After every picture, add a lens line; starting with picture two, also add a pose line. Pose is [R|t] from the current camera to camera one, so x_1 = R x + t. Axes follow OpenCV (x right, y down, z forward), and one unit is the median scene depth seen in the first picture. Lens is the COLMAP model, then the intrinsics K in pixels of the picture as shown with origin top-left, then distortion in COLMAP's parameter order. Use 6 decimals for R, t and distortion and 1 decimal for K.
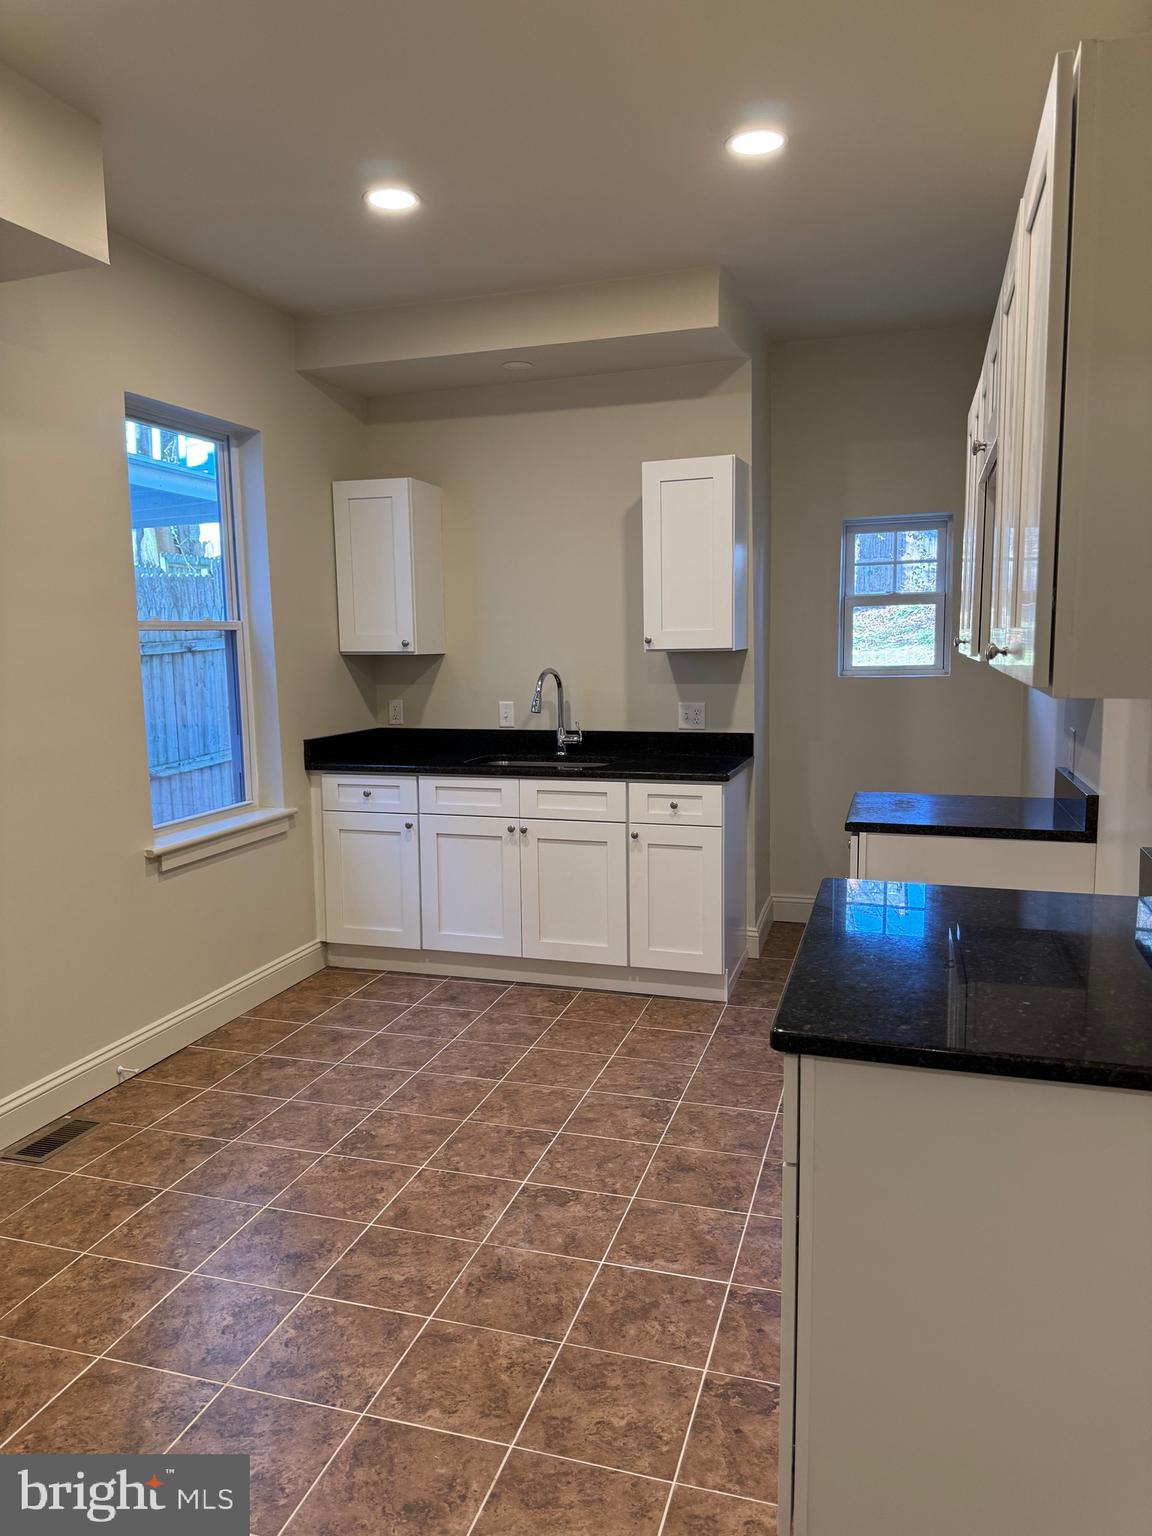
lens RADIAL K [[1073.3, 0, 592.0], [0, 1073.3, 733.8], [0, 0, 1]] dist [0.055790, -0.073296]
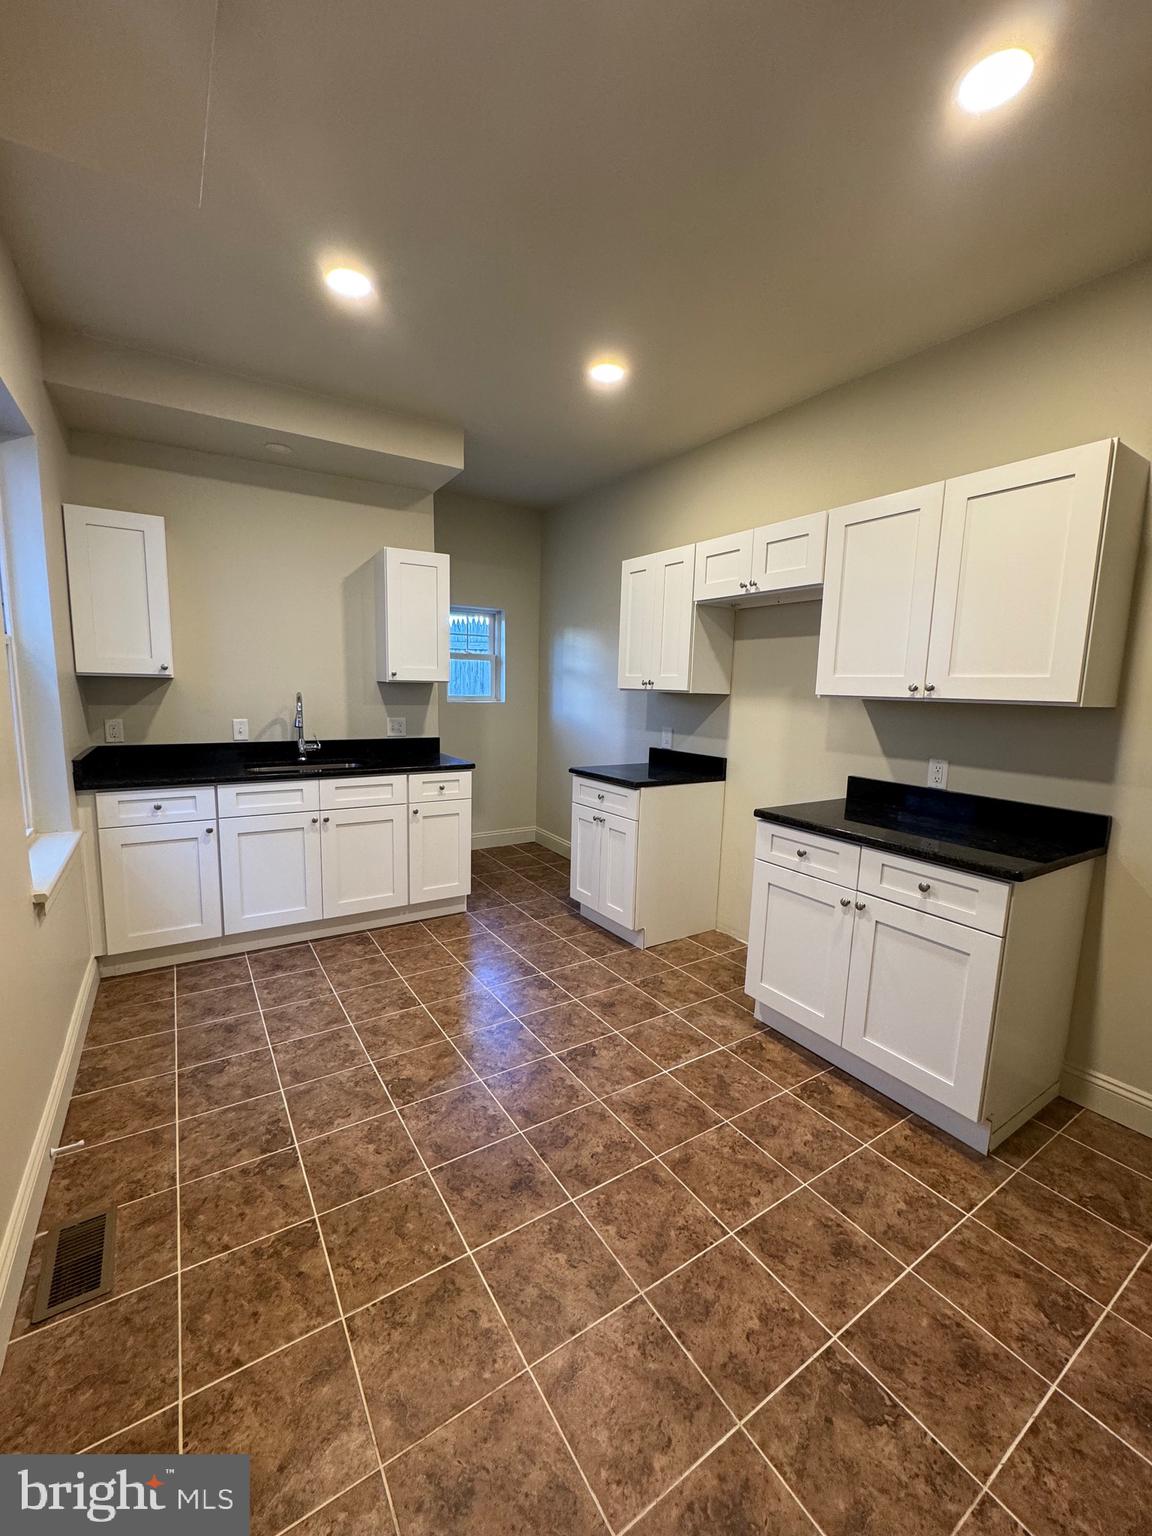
lens RADIAL K [[611.9, 0, 569.7], [0, 611.9, 766.1], [0, 0, 1]] dist [-0.001958, -0.000242]
pose [[0.652476, -0.070238, 0.754547, -0.420381], [0.038289, 0.997479, 0.059743, -0.005249], [-0.756841, -0.010090, 0.653521, 0.314219]]
